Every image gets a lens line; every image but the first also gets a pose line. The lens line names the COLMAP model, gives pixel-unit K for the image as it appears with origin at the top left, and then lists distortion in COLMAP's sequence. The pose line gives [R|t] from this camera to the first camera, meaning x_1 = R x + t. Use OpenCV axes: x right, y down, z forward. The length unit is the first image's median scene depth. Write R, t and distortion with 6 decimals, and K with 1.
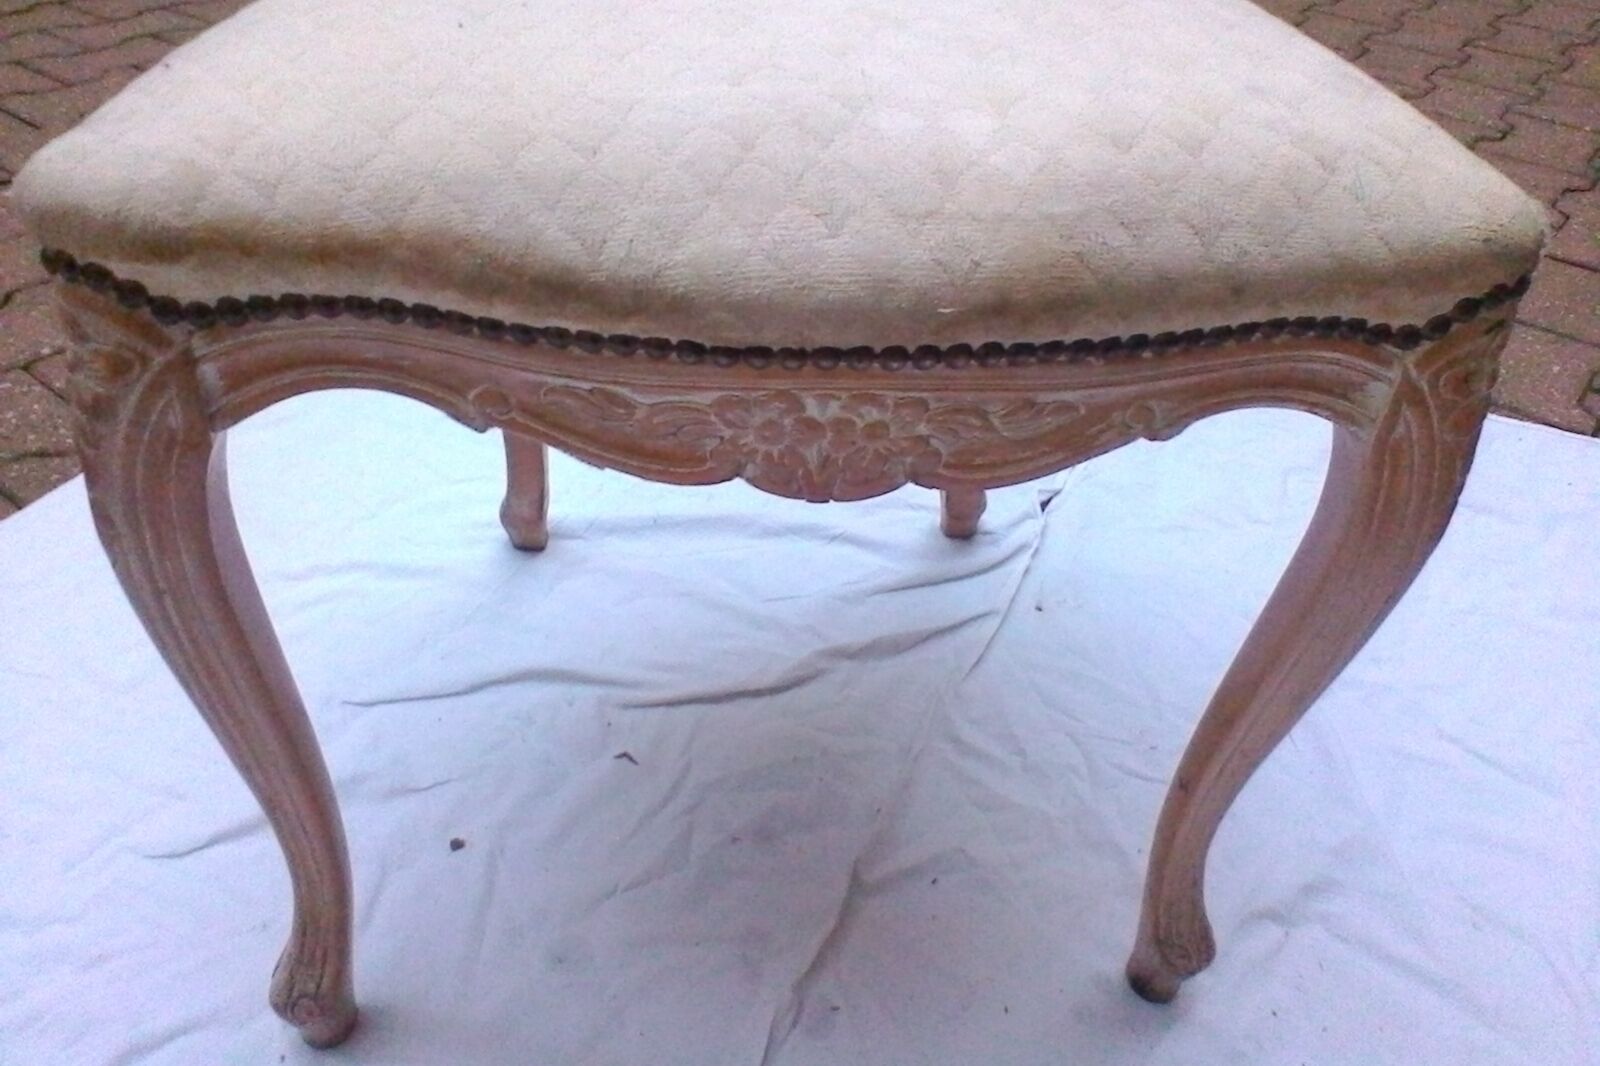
lens RADIAL K [[1256.6, 0, 800.0], [0, 1256.6, 533.0], [0, 0, 1]] dist [-0.052854, 0.048839]
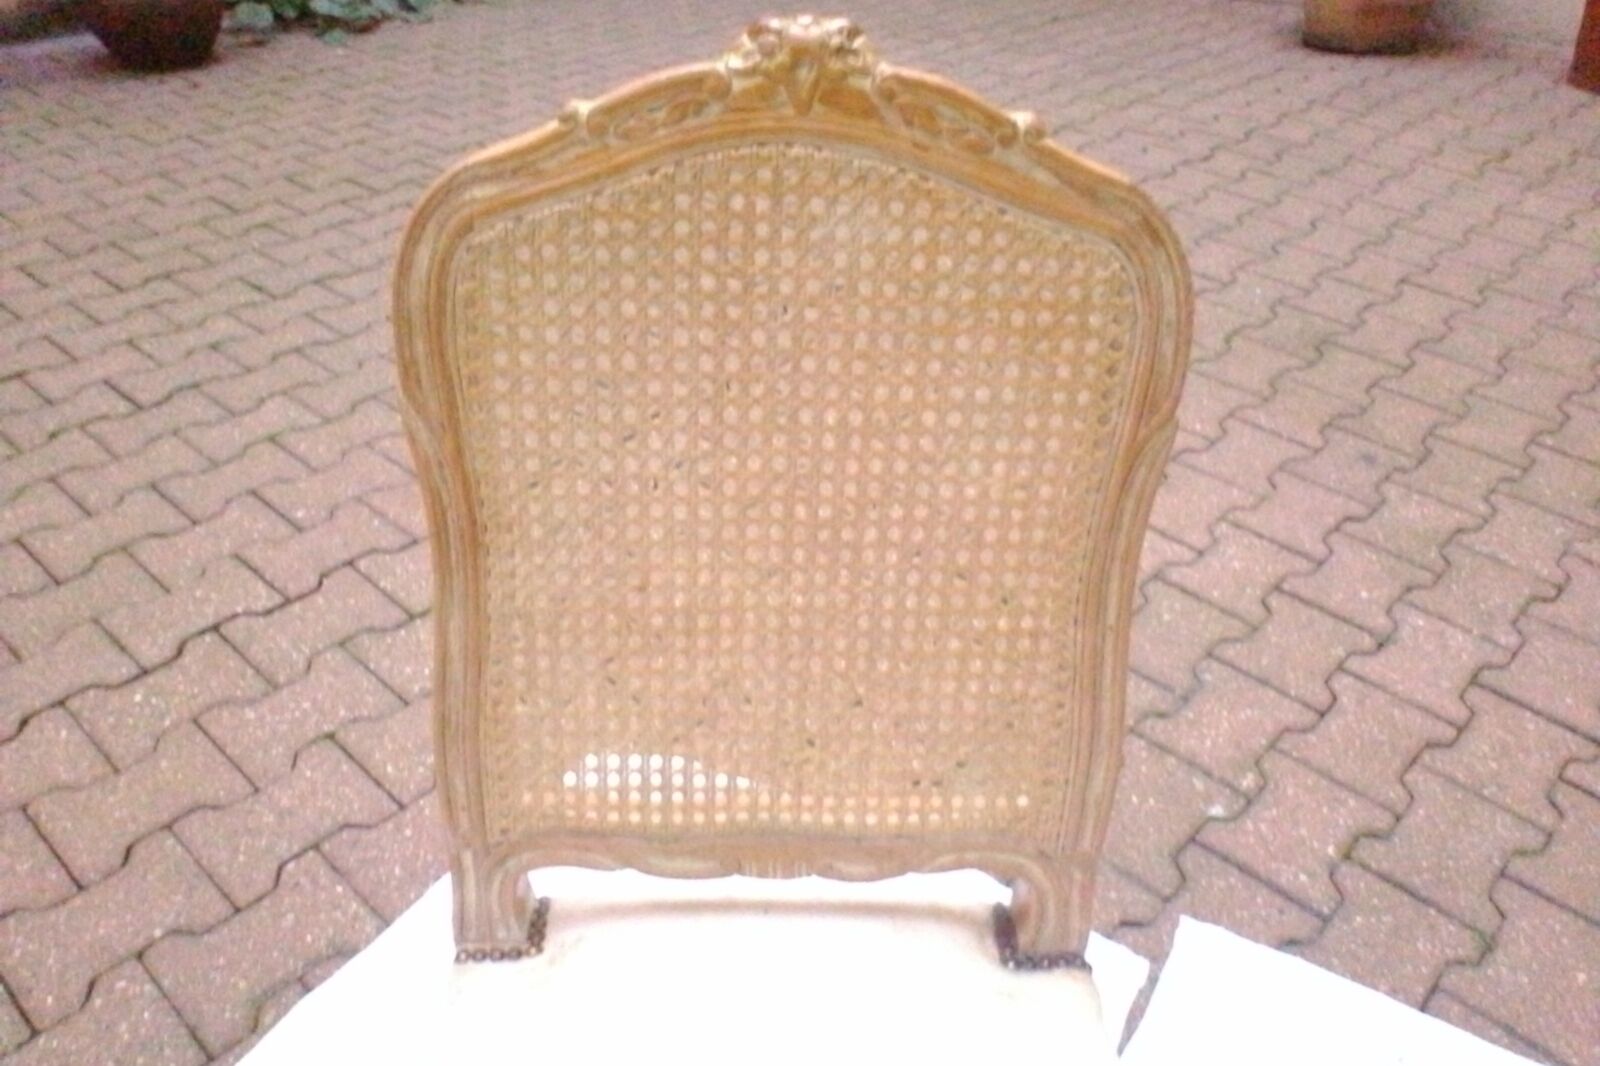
lens RADIAL K [[1256.6, 0, 800.0], [0, 1256.6, 533.0], [0, 0, 1]] dist [-0.052854, 0.048839]
pose [[0.996793, 0.029050, -0.074569, 0.065747], [-0.033058, 0.998043, -0.053087, -0.783544], [0.072881, 0.055382, 0.995802, -0.145349]]
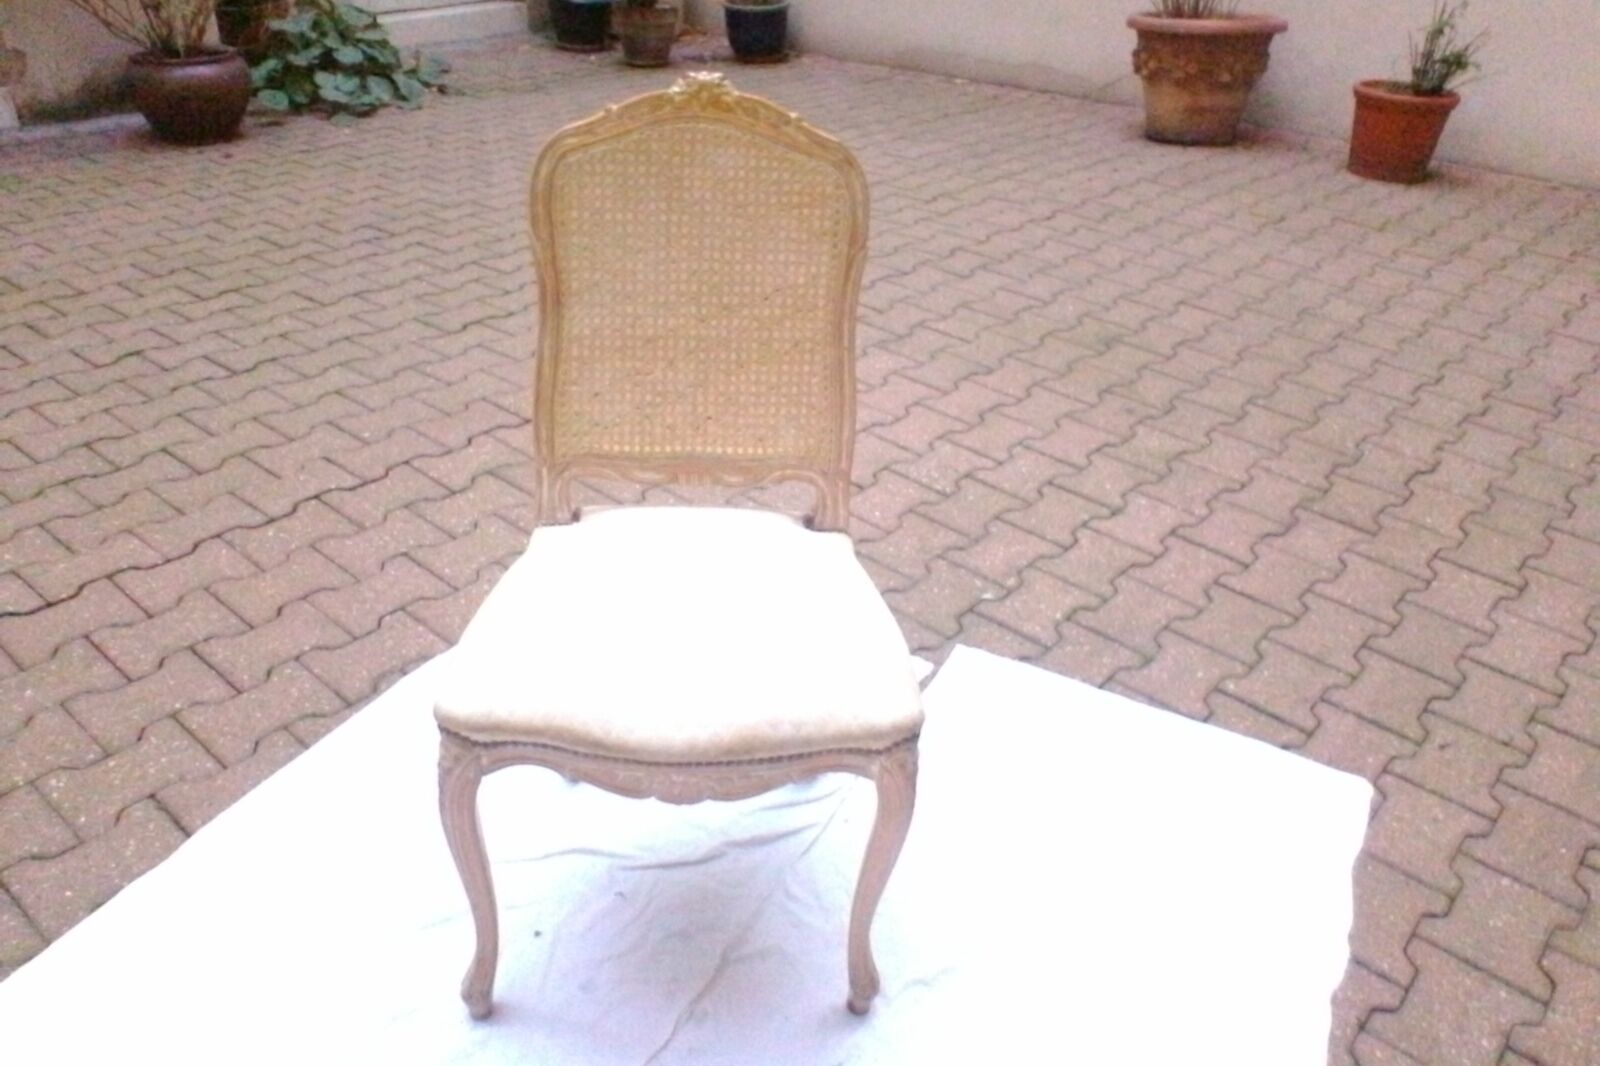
lens RADIAL K [[1232.3, 0, 800.0], [0, 1232.3, 533.0], [0, 0, 1]] dist [-0.027816, -0.007656]
pose [[0.999252, 0.024659, -0.029786, 0.227932], [-0.028154, 0.991972, -0.123281, -0.192256], [0.026507, 0.124027, 0.991925, -1.210404]]
